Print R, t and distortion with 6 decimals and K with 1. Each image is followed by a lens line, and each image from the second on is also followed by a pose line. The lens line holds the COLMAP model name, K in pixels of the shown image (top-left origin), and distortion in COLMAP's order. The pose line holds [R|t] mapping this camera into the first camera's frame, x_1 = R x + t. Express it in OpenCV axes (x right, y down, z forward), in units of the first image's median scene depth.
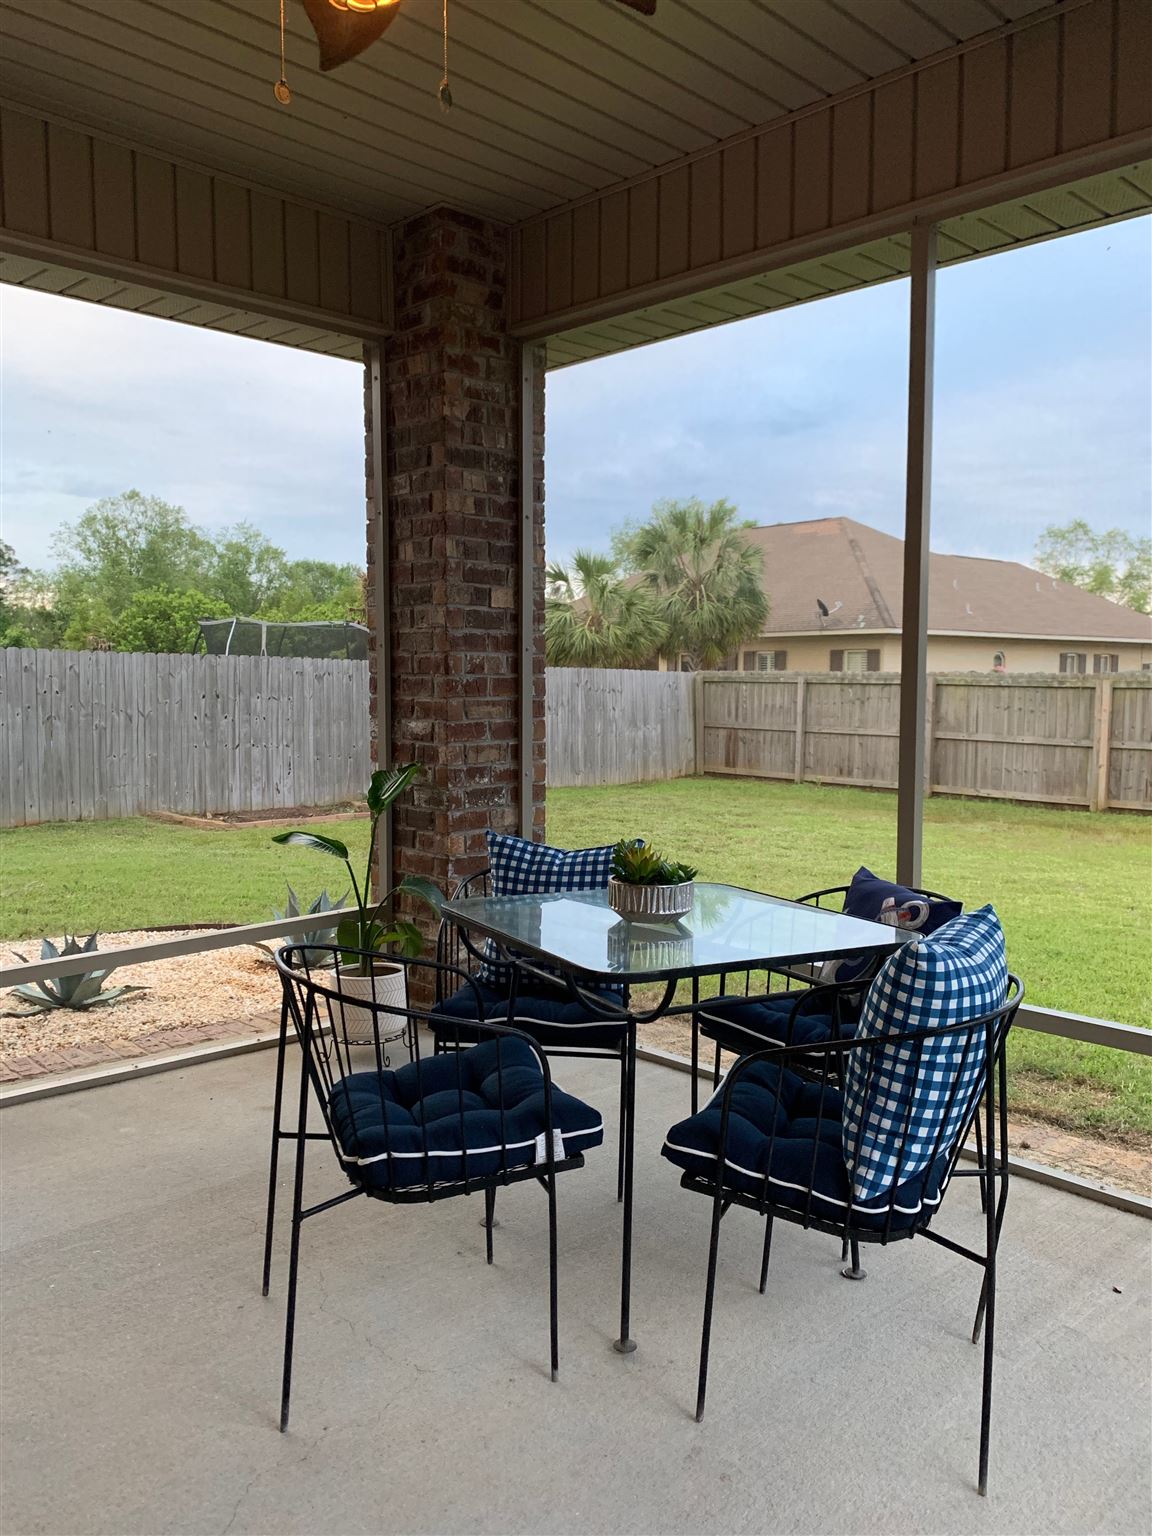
lens RADIAL K [[1167.9, 0, 580.6], [0, 1167.9, 804.7], [0, 0, 1]] dist [0.056462, -0.077523]
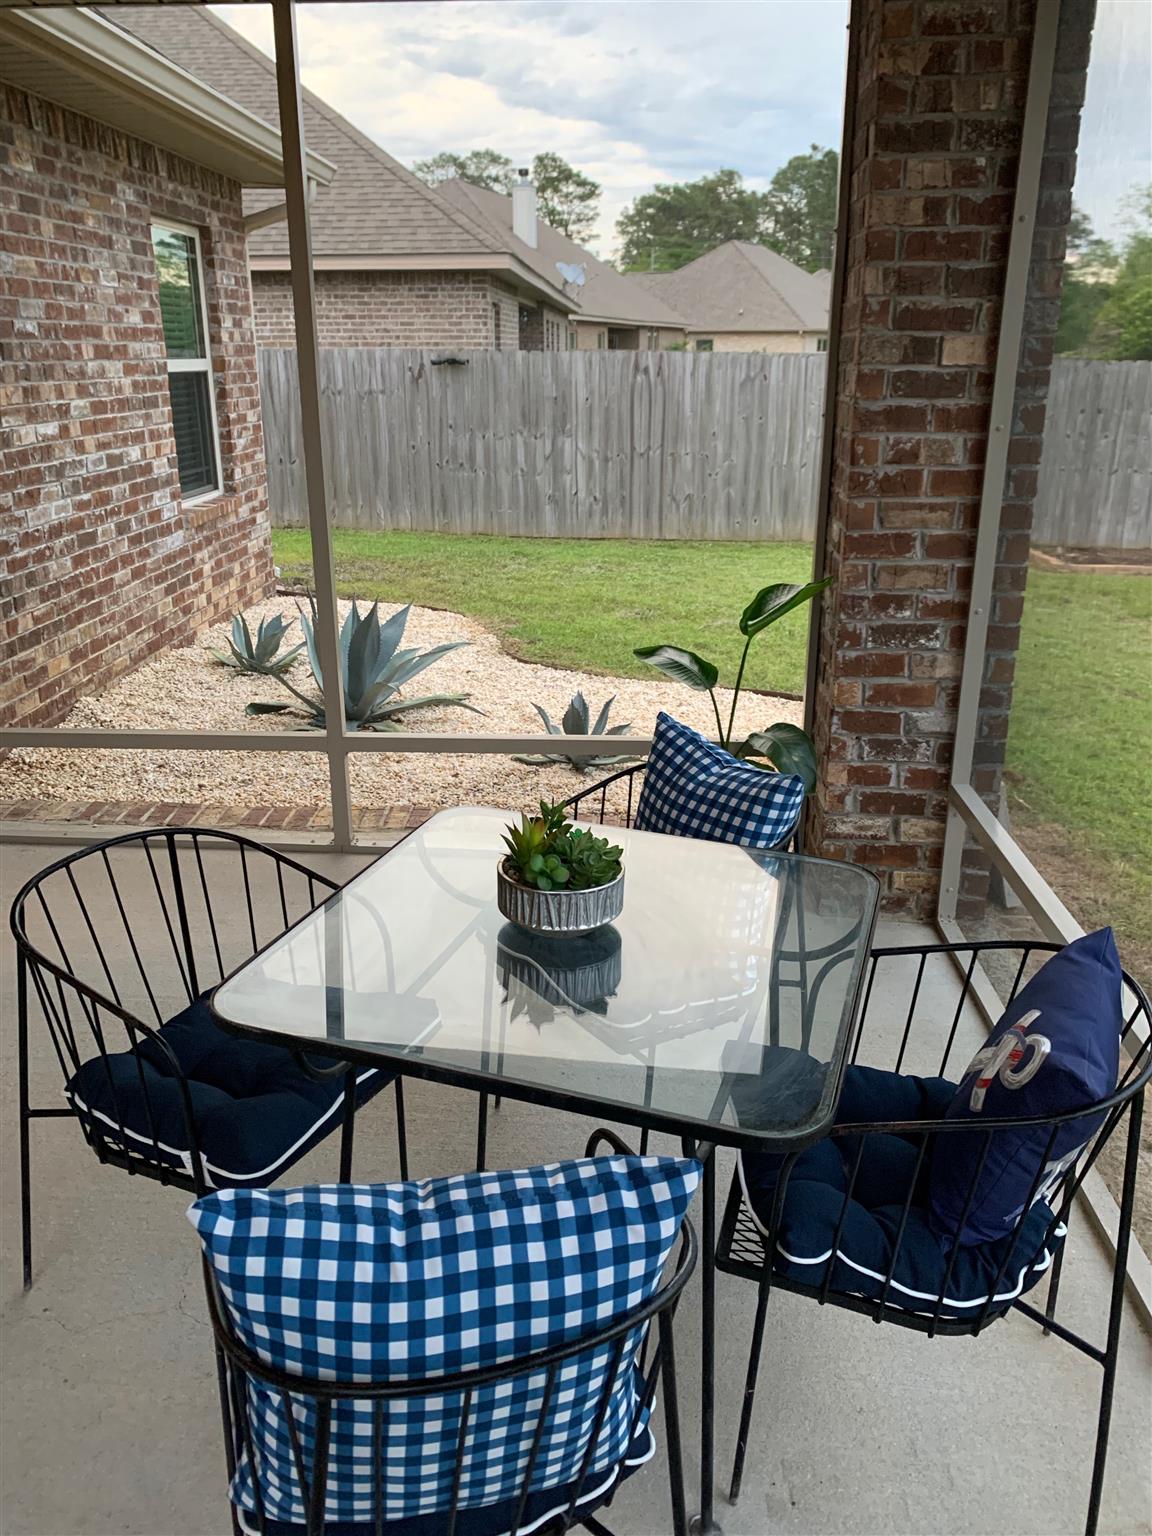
lens RADIAL K [[1167.9, 0, 571.2], [0, 1167.9, 765.5], [0, 0, 1]] dist [0.056462, -0.077523]
pose [[0.662762, 0.246721, -0.707019, 0.326107], [-0.081846, 0.962375, 0.259107, -0.103635], [0.744344, -0.113859, 0.658018, 0.353997]]
